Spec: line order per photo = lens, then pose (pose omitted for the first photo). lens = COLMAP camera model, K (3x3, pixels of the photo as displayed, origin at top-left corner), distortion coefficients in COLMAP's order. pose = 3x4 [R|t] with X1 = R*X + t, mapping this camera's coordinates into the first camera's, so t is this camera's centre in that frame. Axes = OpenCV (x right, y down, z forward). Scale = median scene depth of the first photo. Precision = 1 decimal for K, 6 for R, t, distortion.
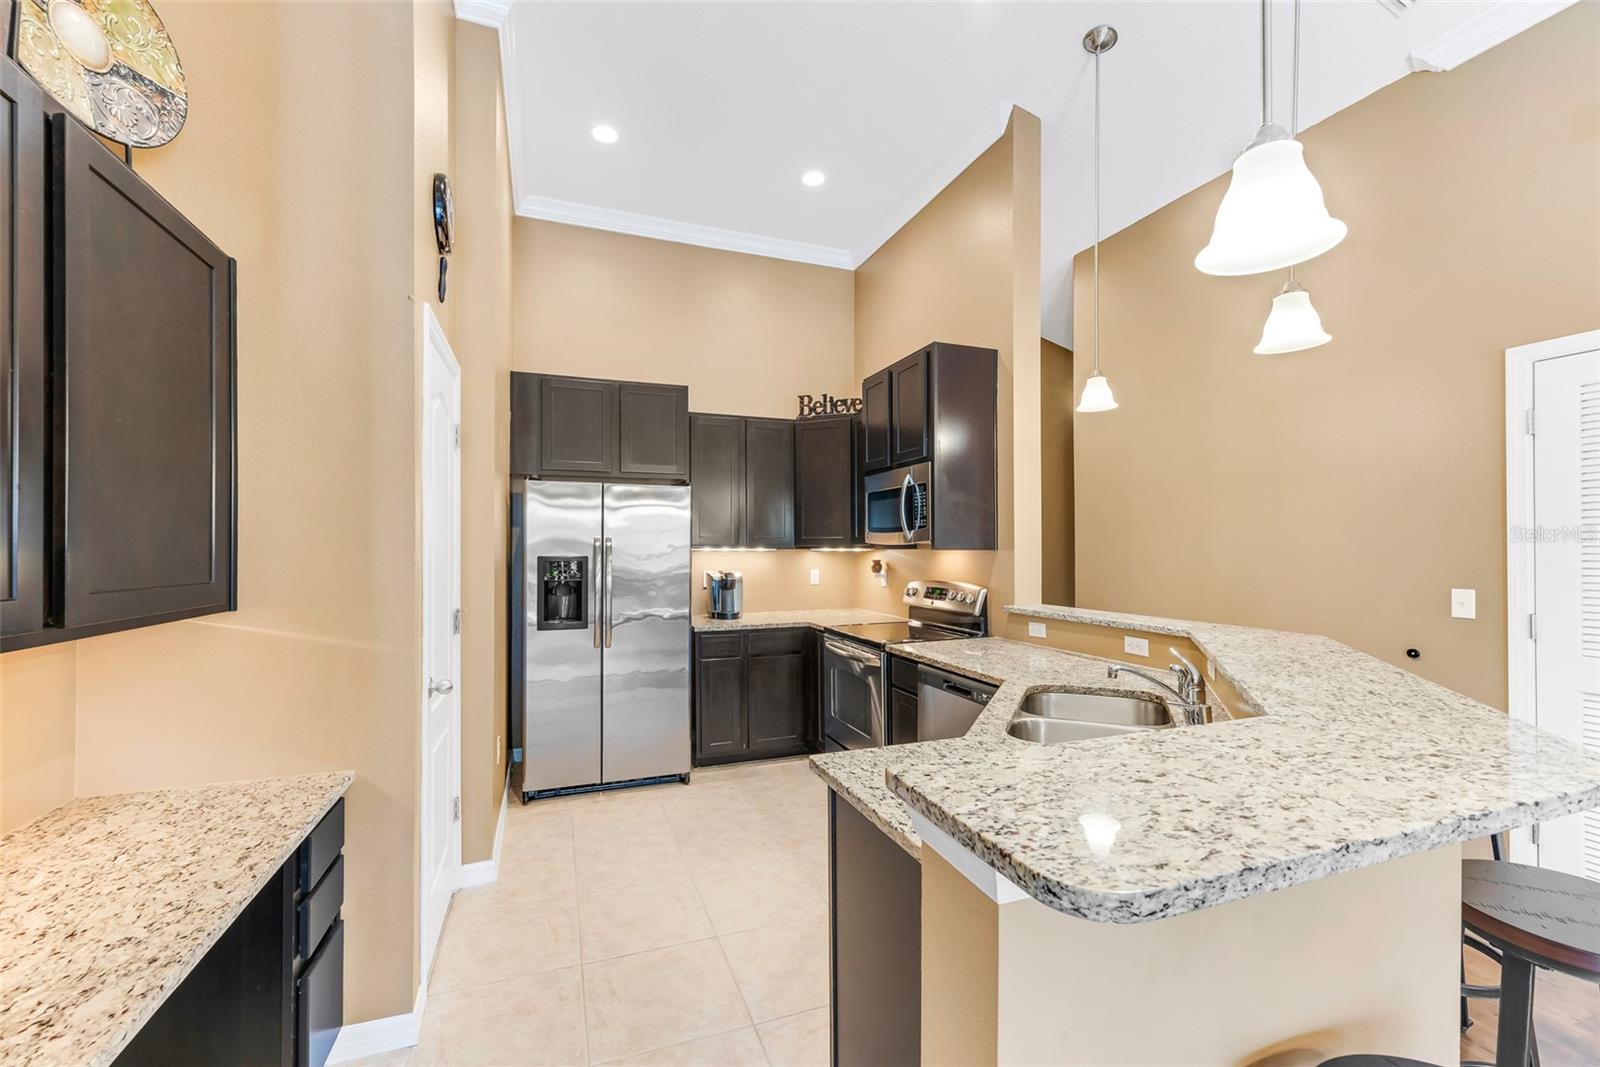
lens RADIAL K [[670.5, 0, 810.8], [0, 670.5, 536.6], [0, 0, 1]] dist [0.011870, -0.000210]
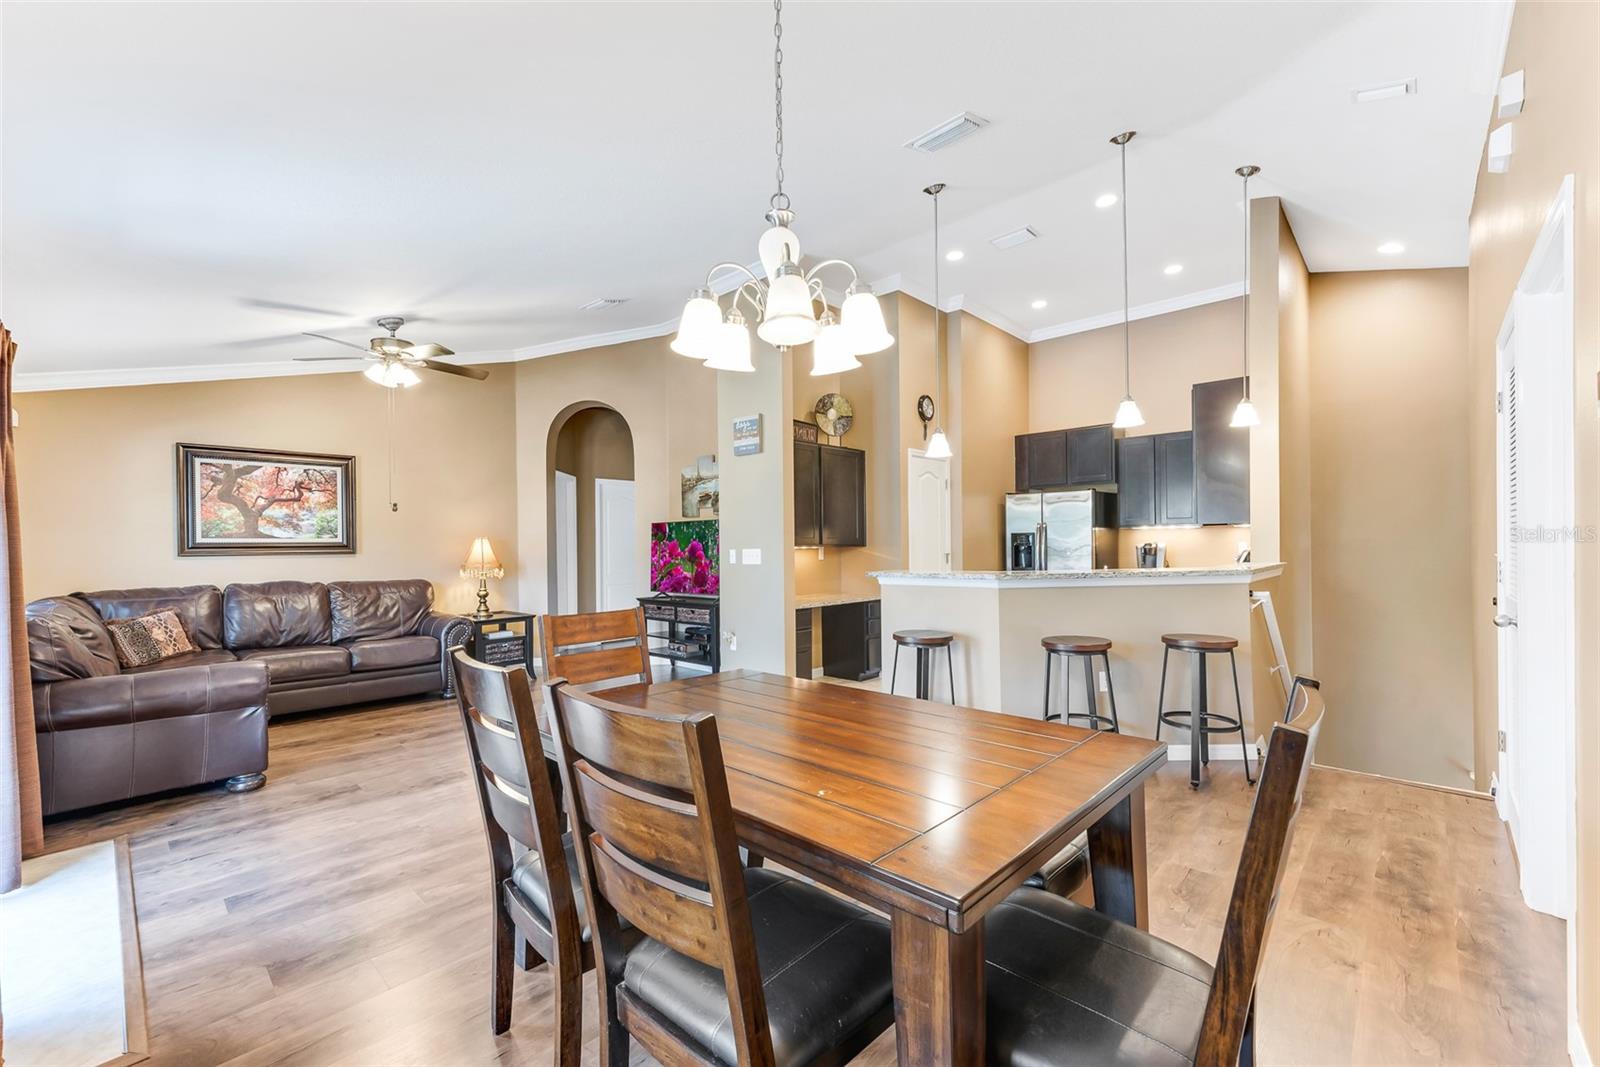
lens RADIAL K [[670.5, 0, 798.0], [0, 670.5, 540.5], [0, 0, 1]] dist [0.011870, -0.000210]
pose [[0.422023, -0.000315, -0.906585, 1.104595], [0.019235, 0.999778, 0.008607, 0.022189], [0.906381, -0.021071, 0.421935, -0.403704]]
